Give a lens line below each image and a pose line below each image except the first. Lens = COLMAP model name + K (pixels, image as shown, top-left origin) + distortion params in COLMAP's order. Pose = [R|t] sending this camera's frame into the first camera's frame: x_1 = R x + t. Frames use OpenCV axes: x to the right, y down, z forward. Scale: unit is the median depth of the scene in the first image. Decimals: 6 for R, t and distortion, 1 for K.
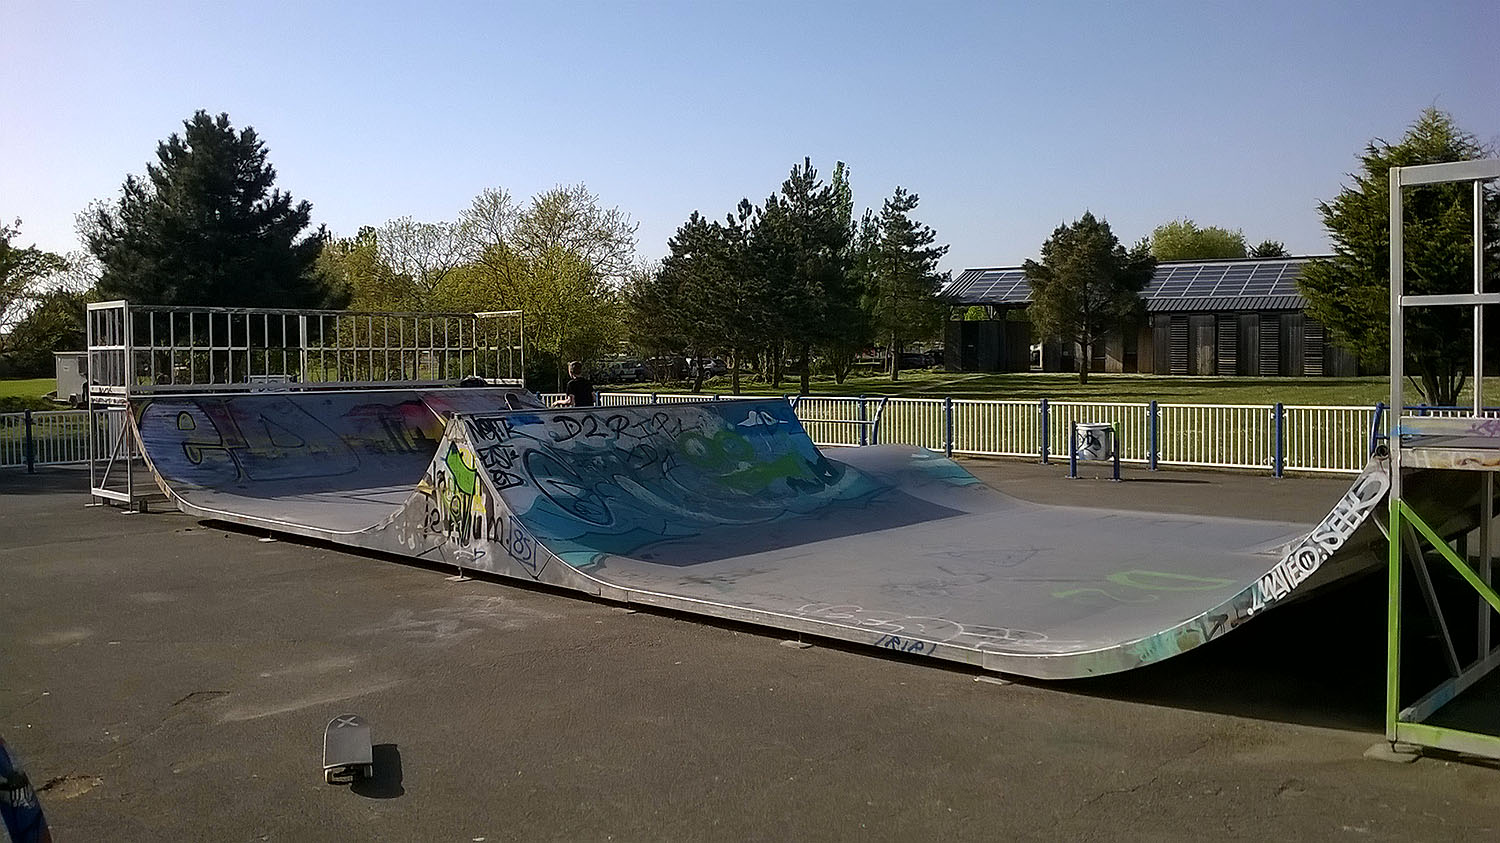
lens RADIAL K [[1271.7, 0, 750.2], [0, 1271.7, 417.5], [0, 0, 1]] dist [0.002485, 0.000500]
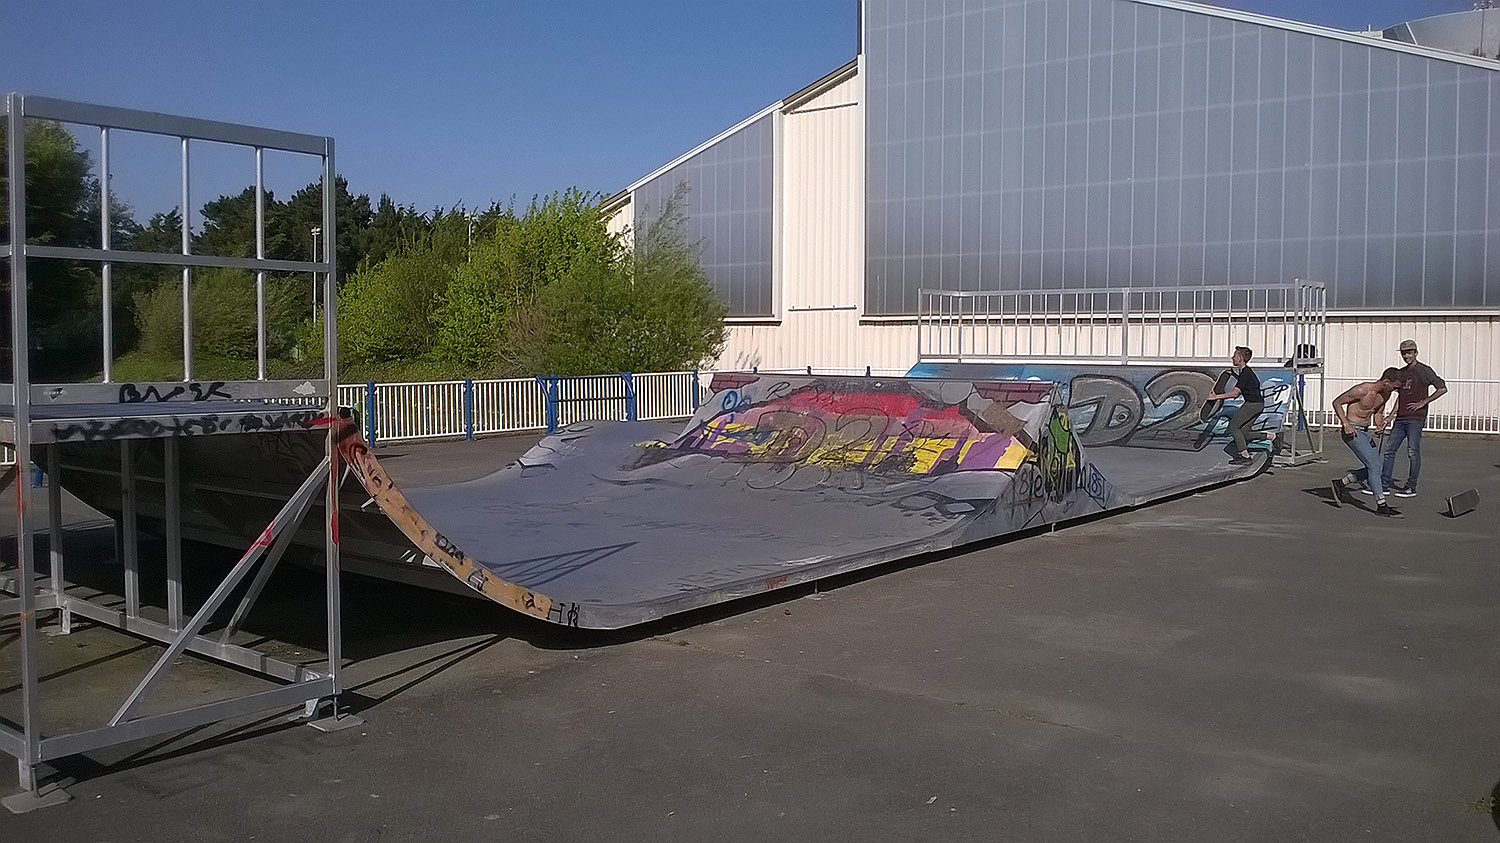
lens RADIAL K [[1271.7, 0, 749.9], [0, 1271.7, 418.6], [0, 0, 1]] dist [0.002485, 0.000500]
pose [[-0.062982, -0.052955, 0.996609, -0.800968], [0.048078, 0.997271, 0.056028, -0.028033], [-0.996856, 0.051444, -0.060264, 0.816660]]
